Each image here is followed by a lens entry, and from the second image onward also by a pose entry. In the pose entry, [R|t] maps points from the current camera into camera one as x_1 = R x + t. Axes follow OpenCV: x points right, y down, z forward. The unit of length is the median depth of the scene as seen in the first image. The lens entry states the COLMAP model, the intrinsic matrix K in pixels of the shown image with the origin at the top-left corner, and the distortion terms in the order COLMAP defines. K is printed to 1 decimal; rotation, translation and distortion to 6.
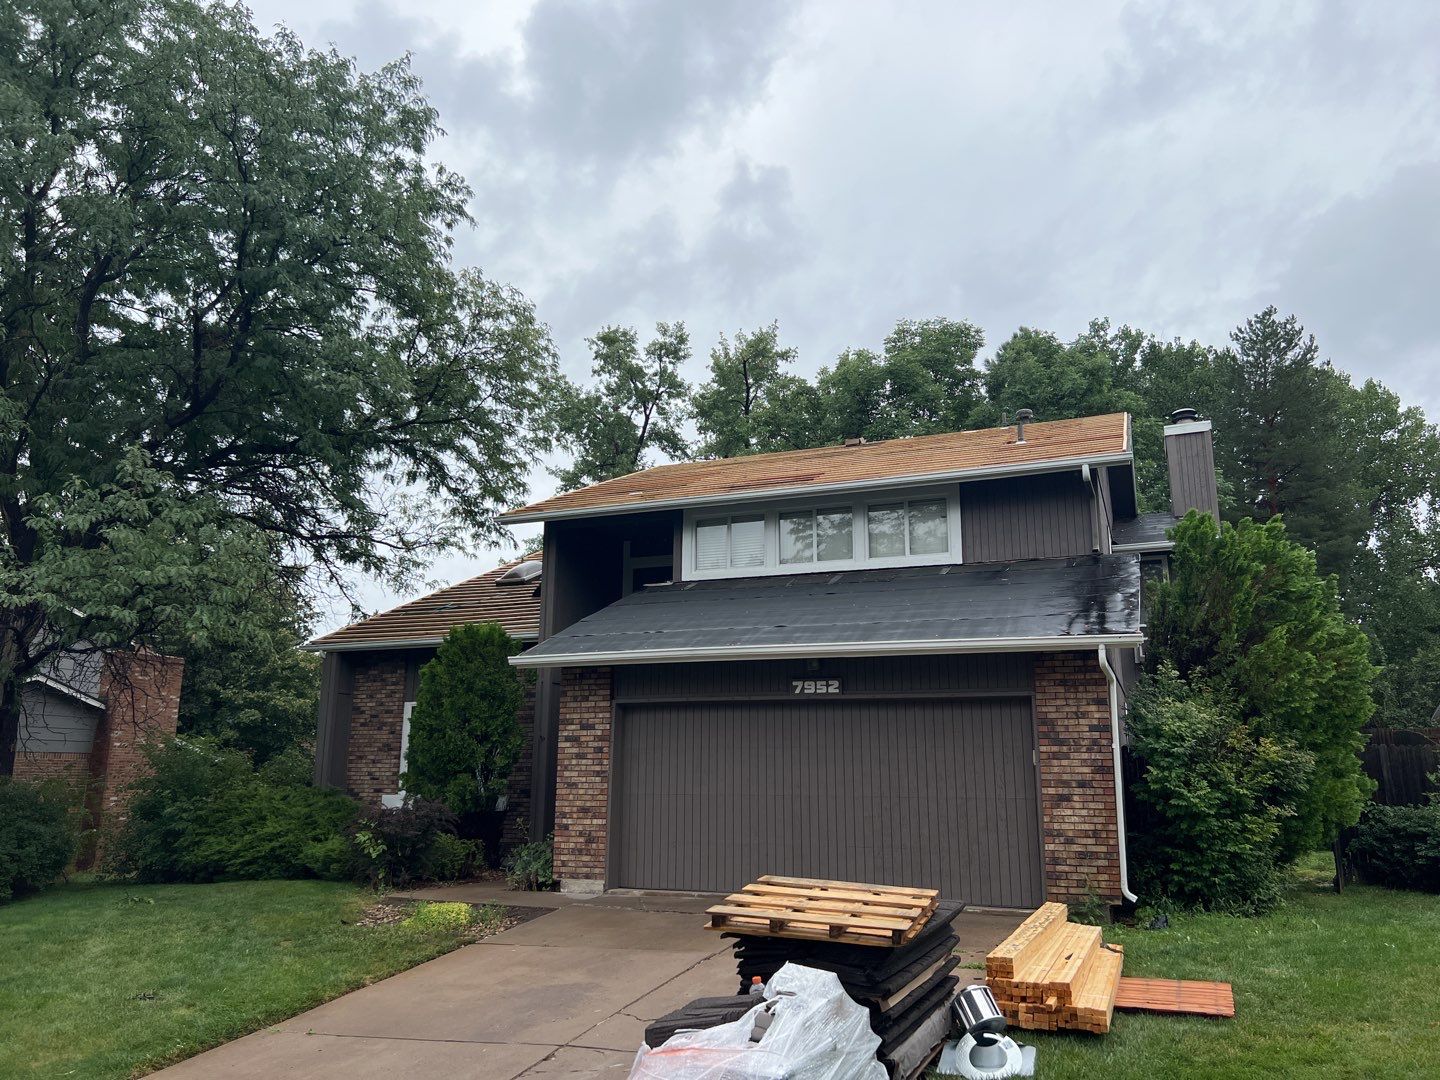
lens RADIAL K [[1156.9, 0, 720.0], [0, 1156.9, 540.0], [0, 0, 1]] dist [0.093649, -0.011234]
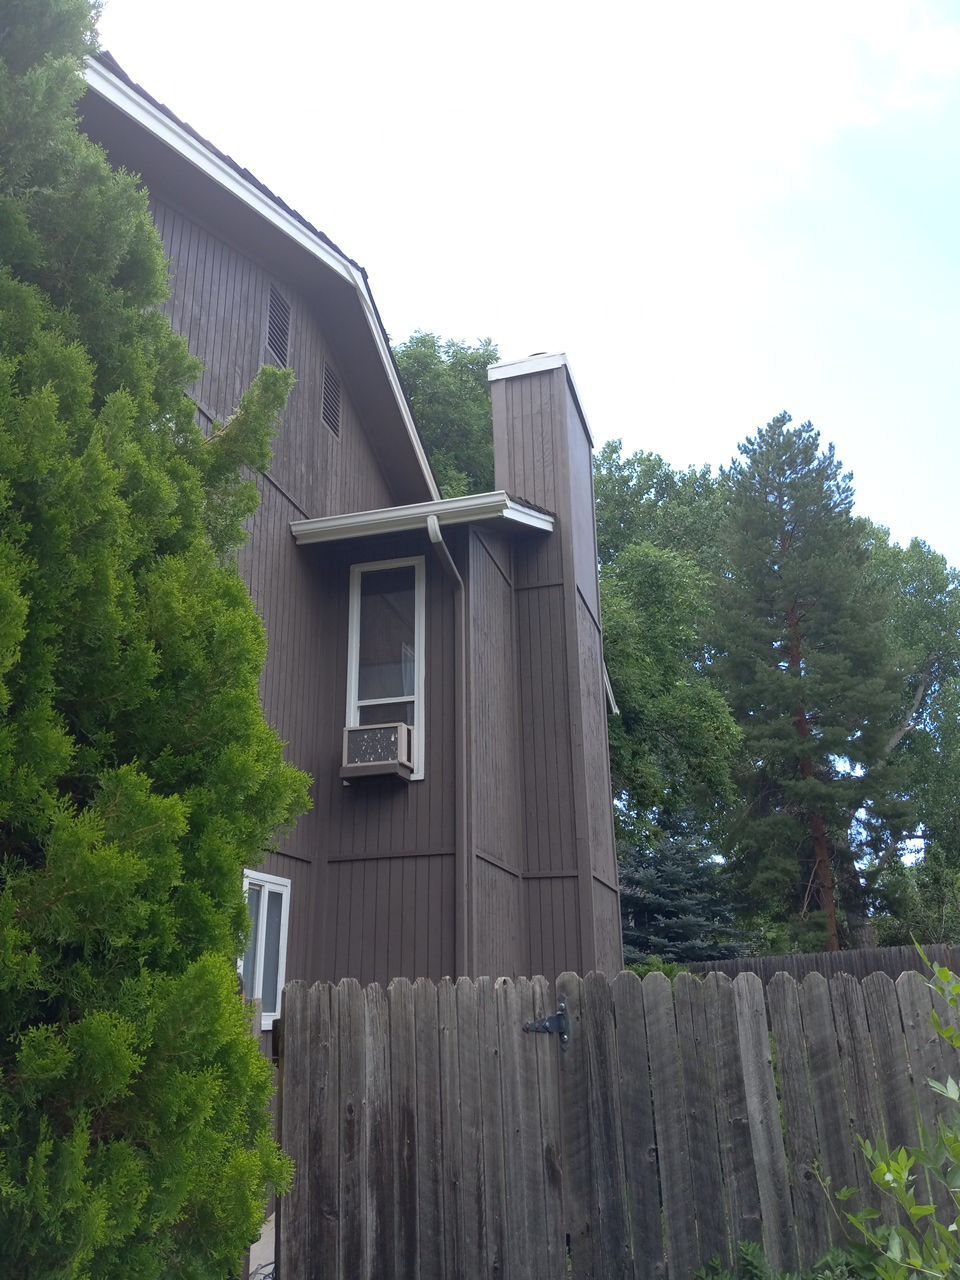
lens RADIAL K [[1028.3, 0, 480.0], [0, 1028.3, 640.0], [0, 0, 1]] dist [0.093649, -0.011234]
pose [[0.997152, 0.011854, 0.074478, 0.494898], [-0.001575, 0.990627, -0.136583, 0.134714], [-0.075399, 0.136076, 0.987825, 0.793714]]
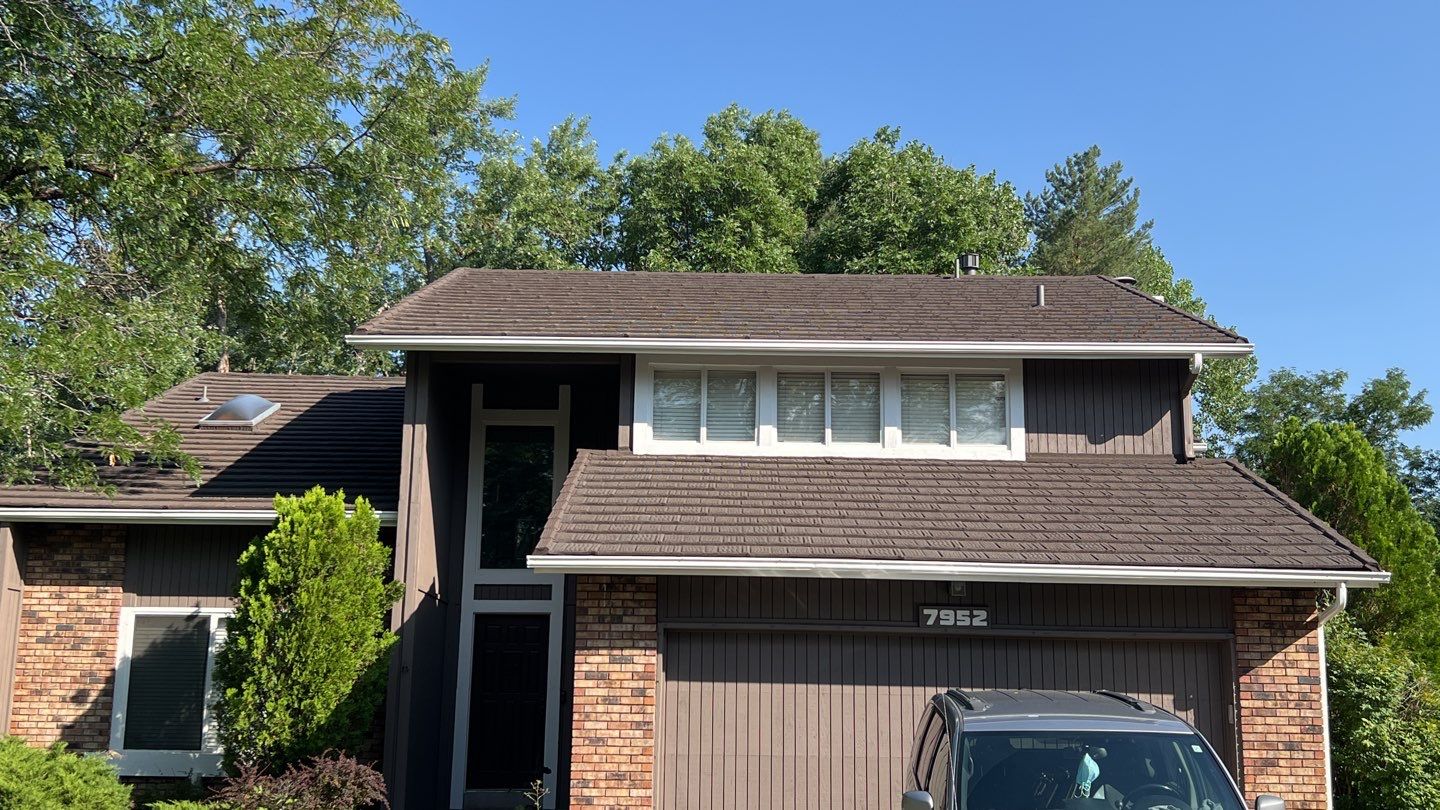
lens RADIAL K [[1666.6, 0, 715.3], [0, 1666.6, 342.5], [0, 0, 1]] dist [0.154591, -0.464622]
pose [[0.928298, 0.091632, 0.360370, -0.452840], [-0.085300, 0.995793, -0.033472, -0.004067], [-0.361921, 0.000332, 0.932209, 0.015397]]
